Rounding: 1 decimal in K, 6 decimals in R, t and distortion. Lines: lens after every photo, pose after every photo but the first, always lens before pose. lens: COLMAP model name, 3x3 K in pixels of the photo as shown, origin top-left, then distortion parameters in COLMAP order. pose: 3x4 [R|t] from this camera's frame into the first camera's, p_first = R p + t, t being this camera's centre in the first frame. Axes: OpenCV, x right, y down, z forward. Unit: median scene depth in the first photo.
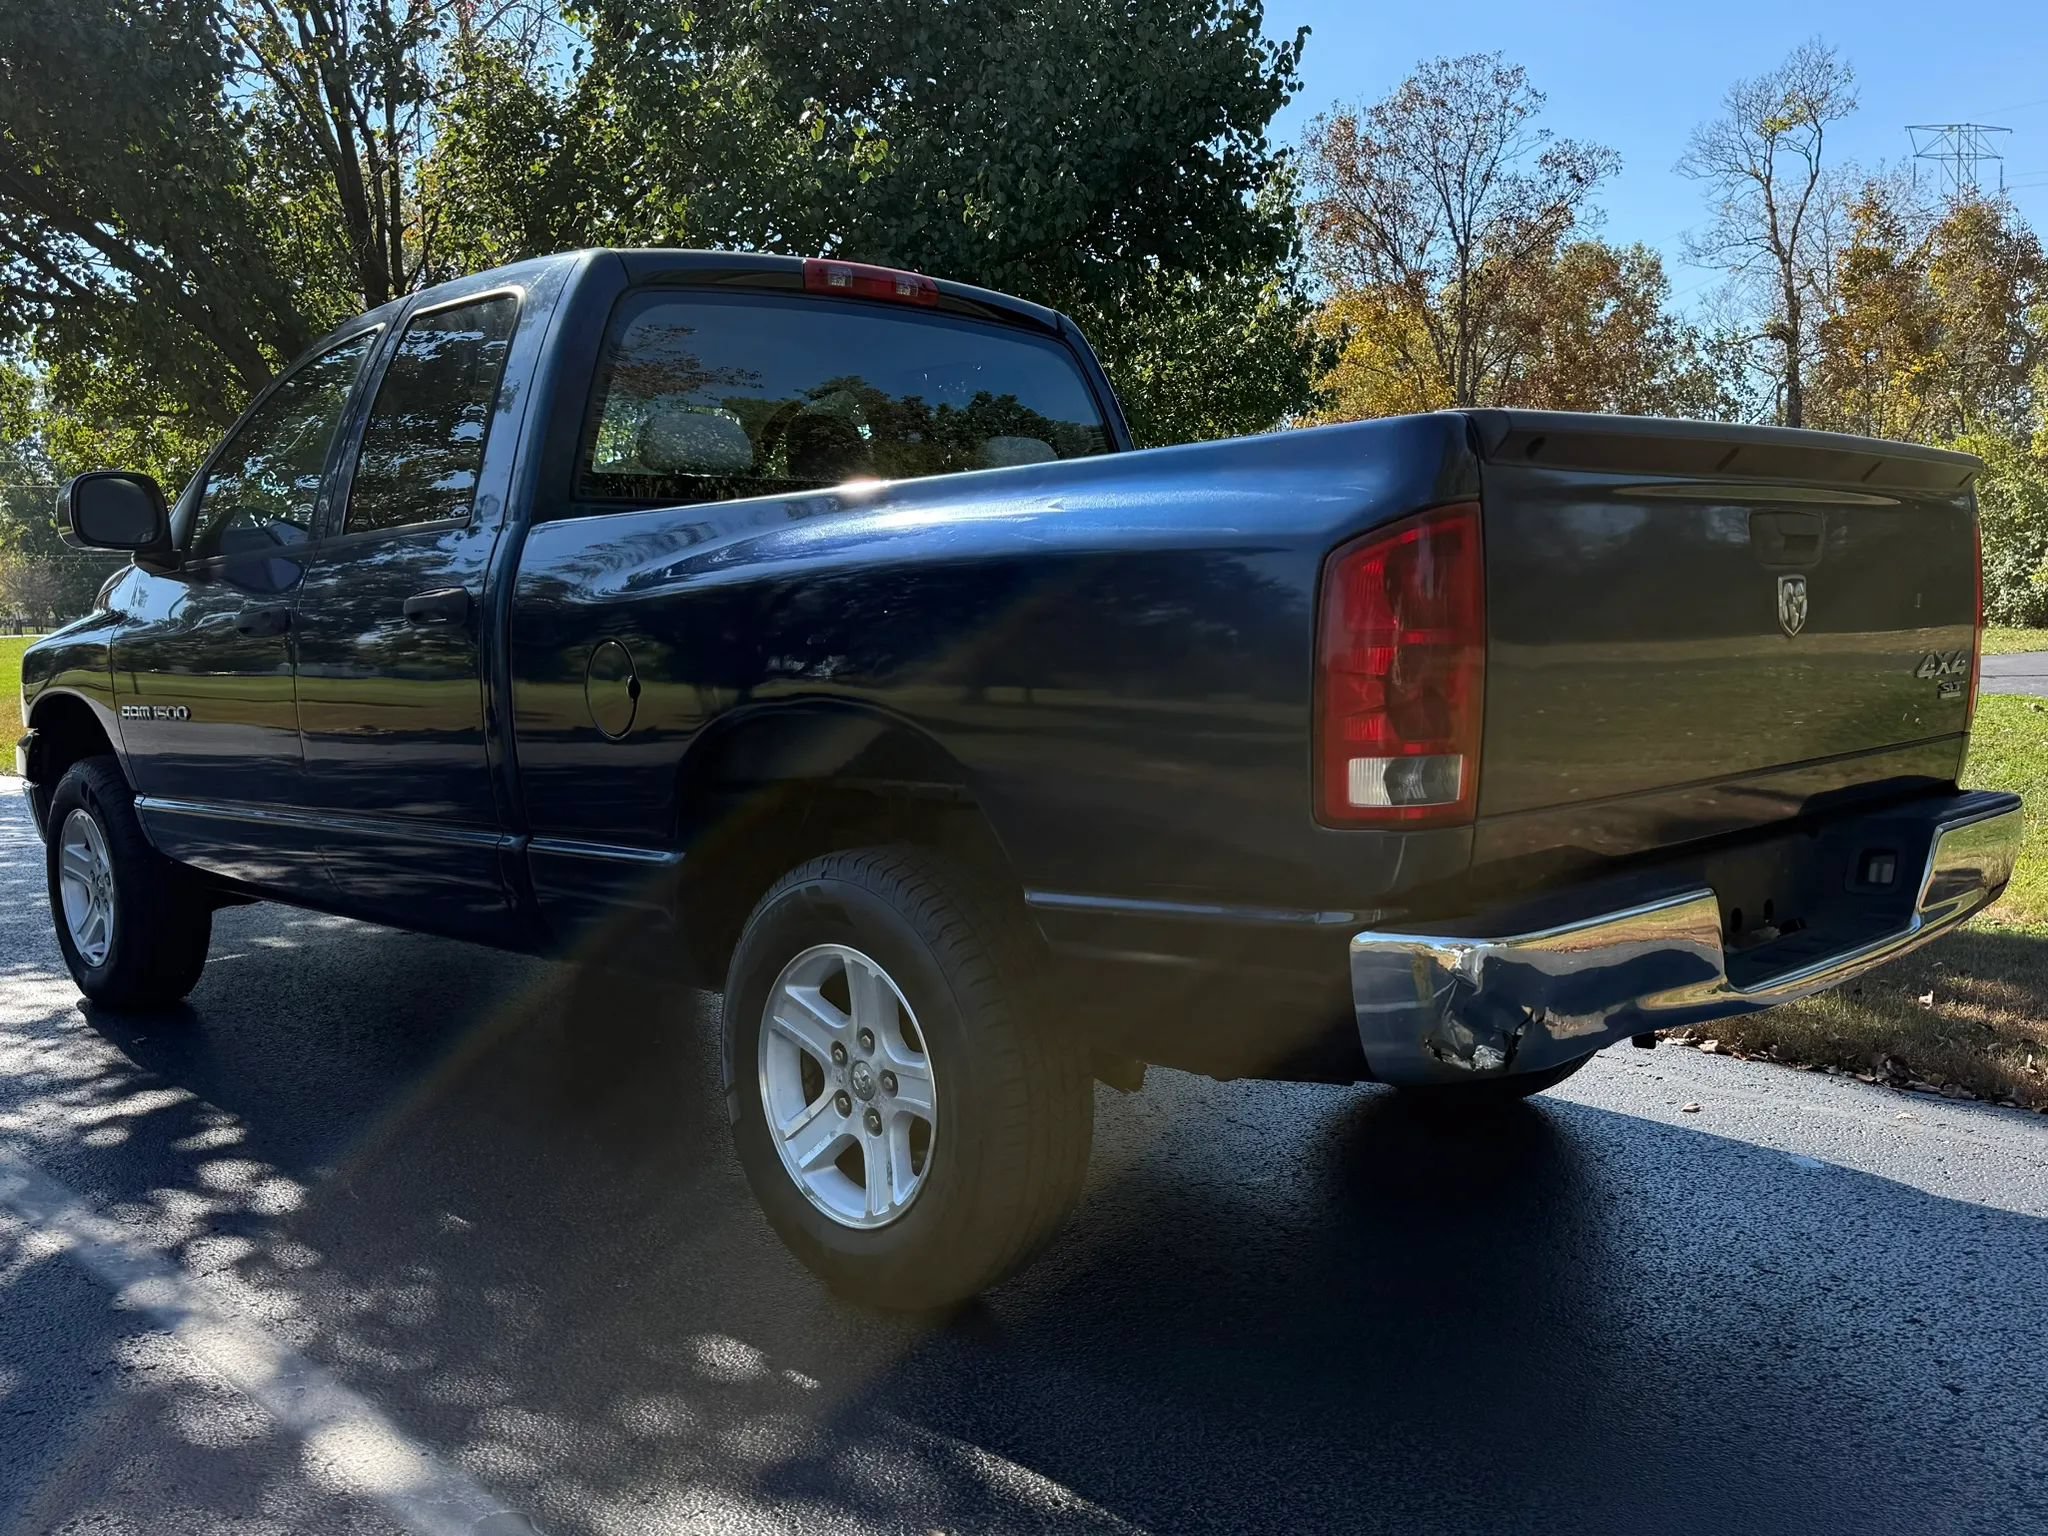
lens RADIAL K [[2319.5, 0, 1047.3], [0, 2319.5, 819.5], [0, 0, 1]] dist [0.186398, -0.494053]
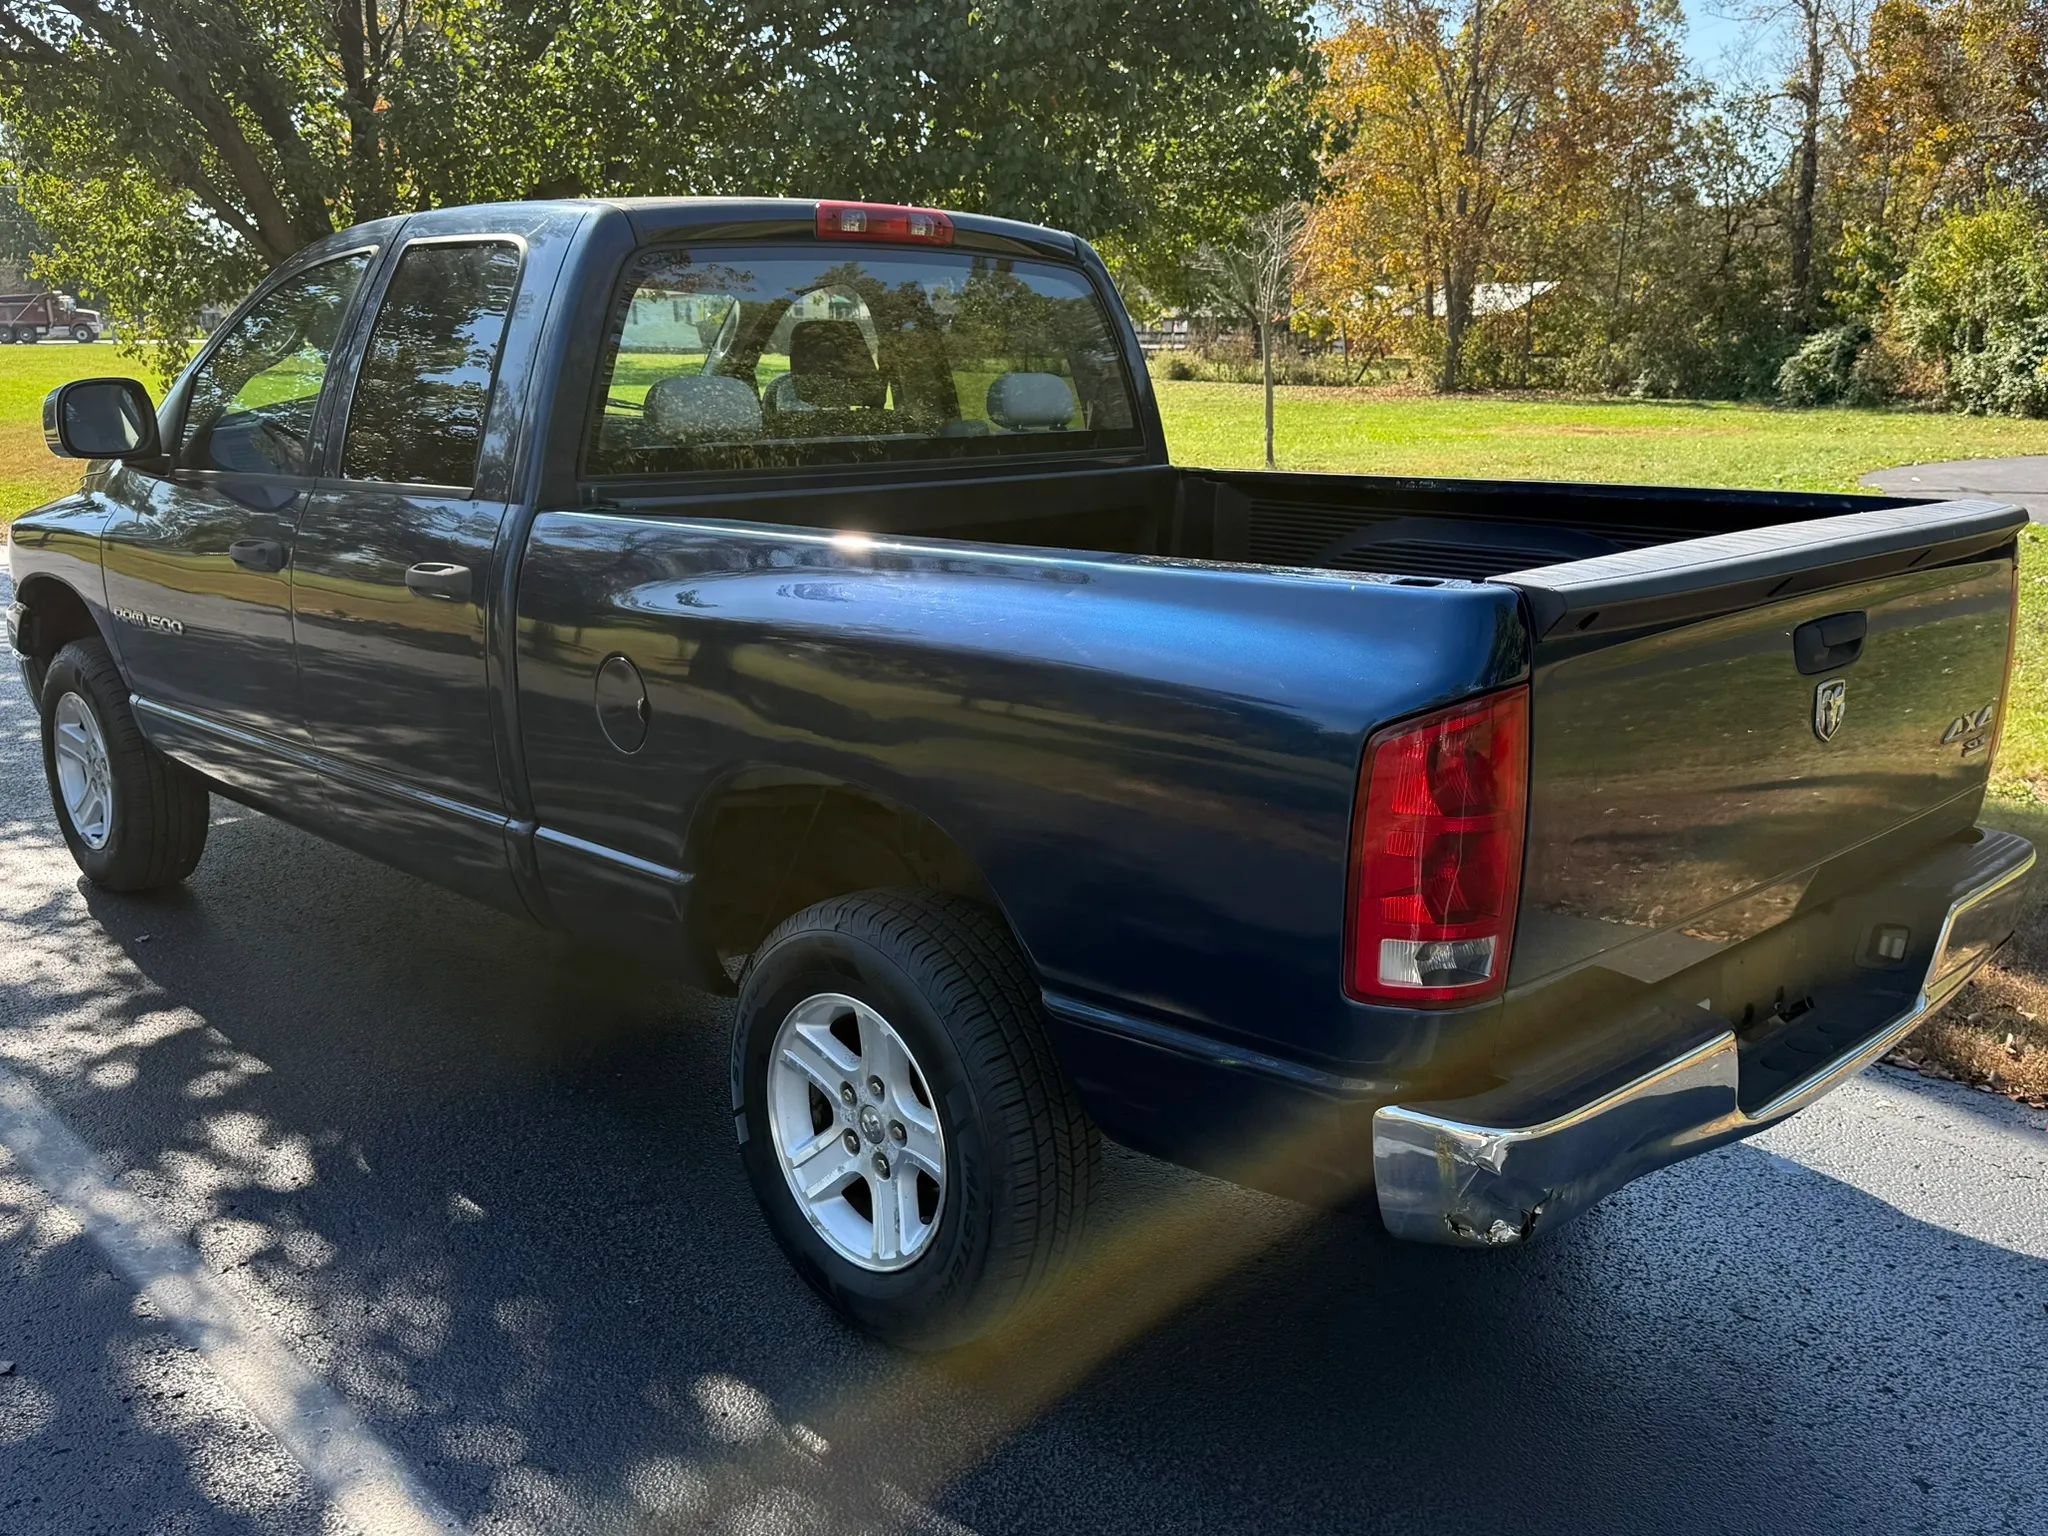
lens RADIAL K [[2293.4, 0, 1022.9], [0, 2293.4, 775.0], [0, 0, 1]] dist [0.132476, -0.310967]
pose [[0.999533, 0.028769, 0.010347, -0.027381], [-0.030047, 0.986875, 0.158669, -0.189928], [-0.005646, -0.158905, 0.987278, 0.036460]]
